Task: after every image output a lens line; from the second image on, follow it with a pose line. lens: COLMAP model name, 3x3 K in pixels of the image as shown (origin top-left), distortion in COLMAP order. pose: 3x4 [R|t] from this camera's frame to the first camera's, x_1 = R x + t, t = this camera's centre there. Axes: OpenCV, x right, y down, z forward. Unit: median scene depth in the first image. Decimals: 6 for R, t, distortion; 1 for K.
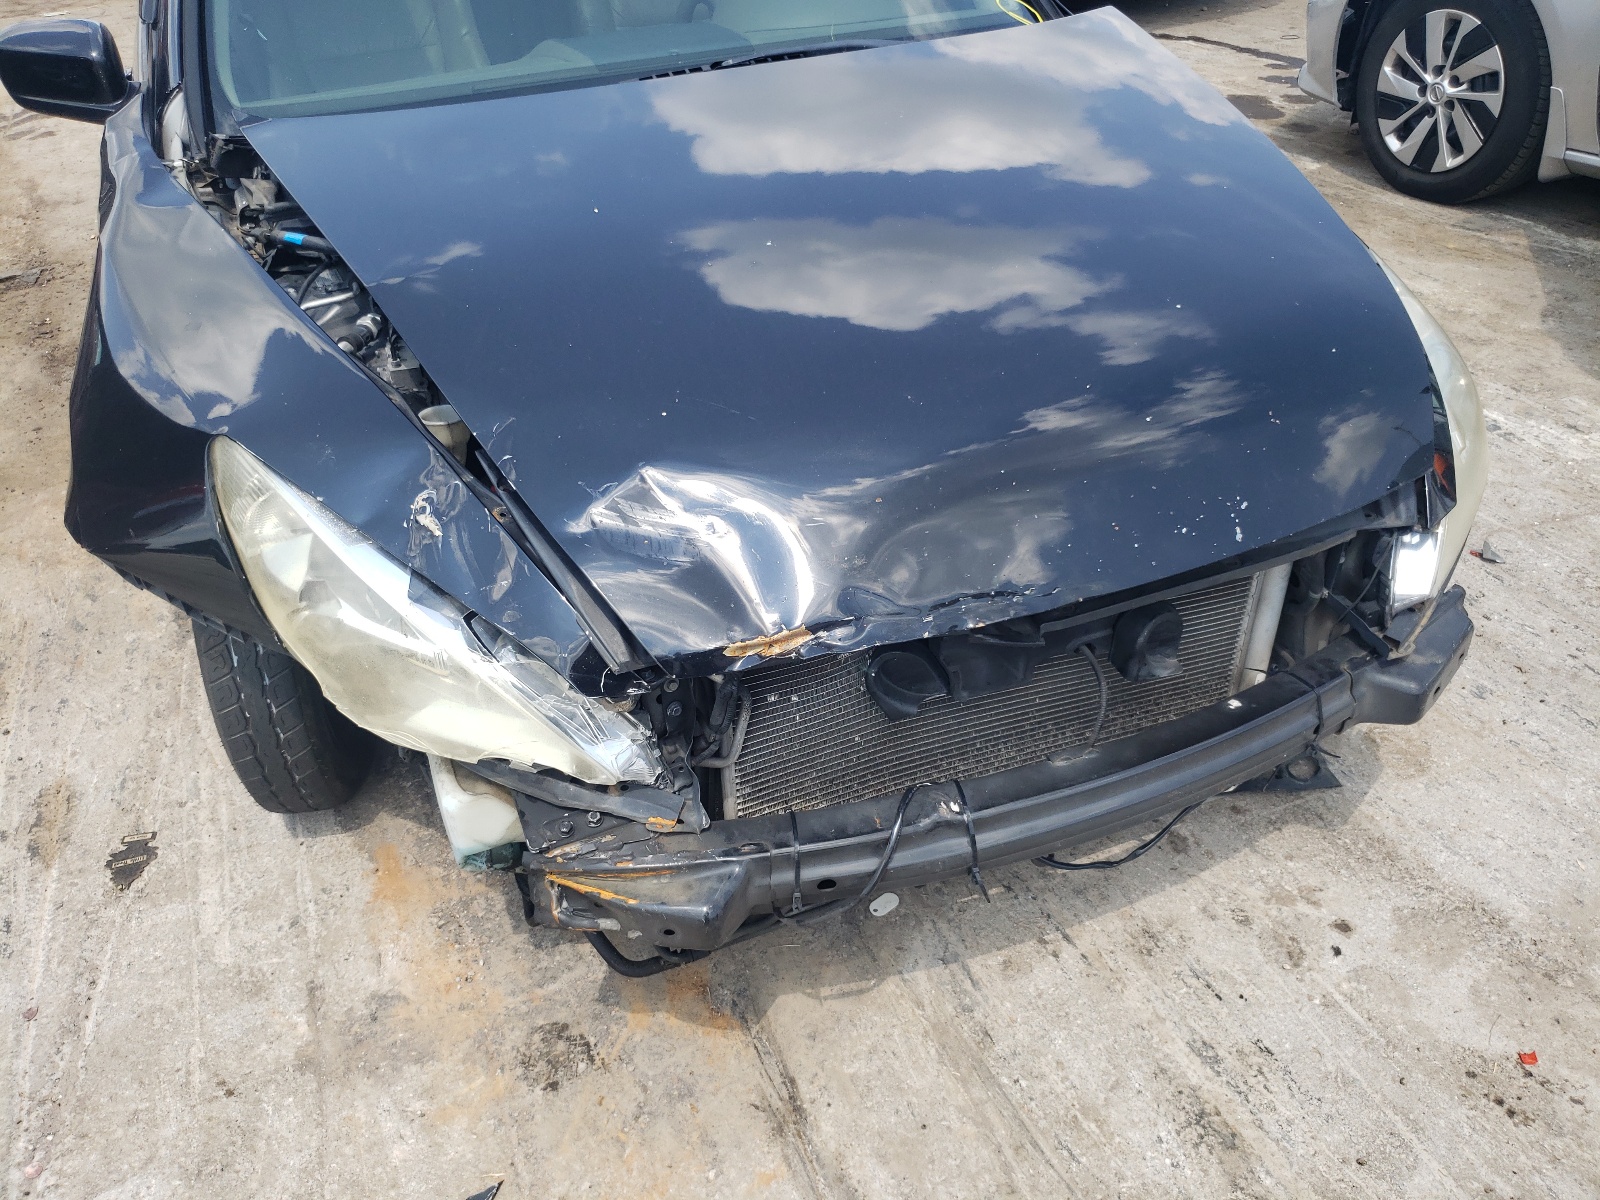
lens RADIAL K [[1310.8, 0, 818.8], [0, 1310.8, 600.1], [0, 0, 1]] dist [-0.041598, 0.099936]
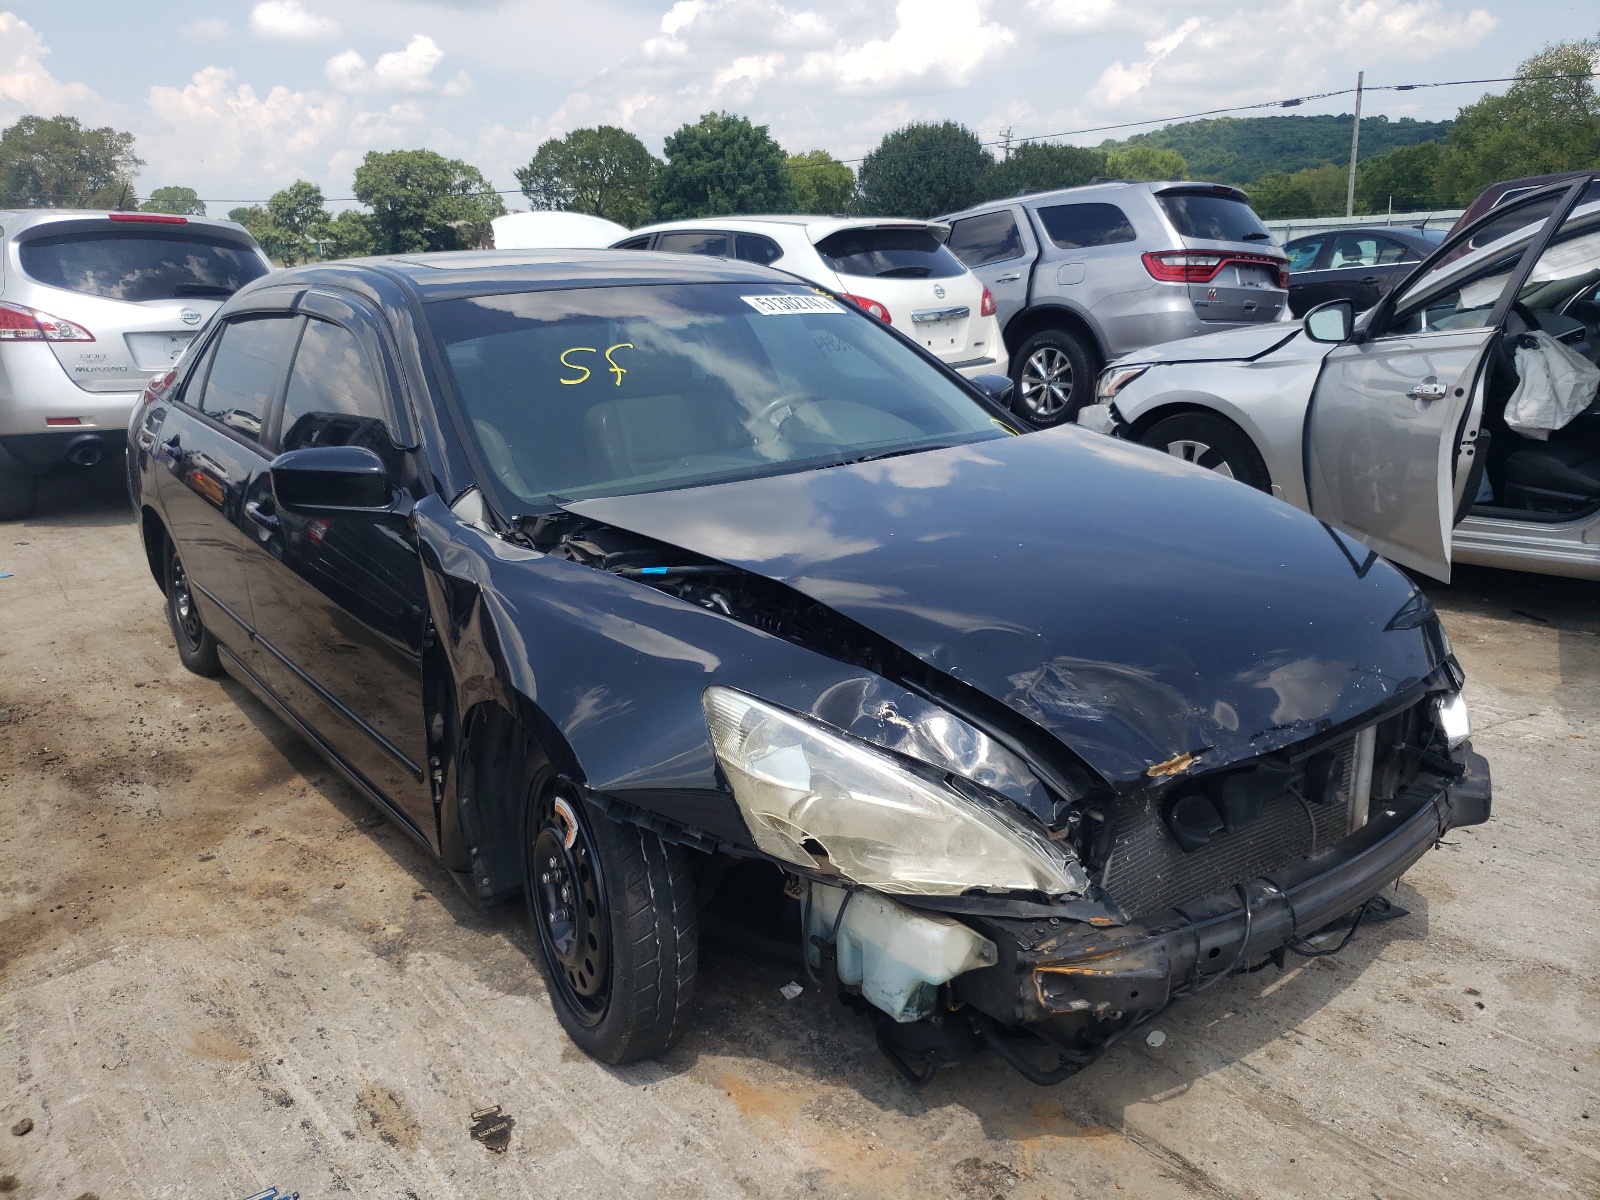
lens RADIAL K [[1310.8, 0, 818.8], [0, 1310.8, 600.1], [0, 0, 1]] dist [-0.041598, 0.099936]
pose [[0.957435, -0.058053, 0.282753, -0.644713], [0.153855, 0.931453, -0.329734, 0.222561], [-0.244229, 0.359202, 0.900737, -0.225818]]
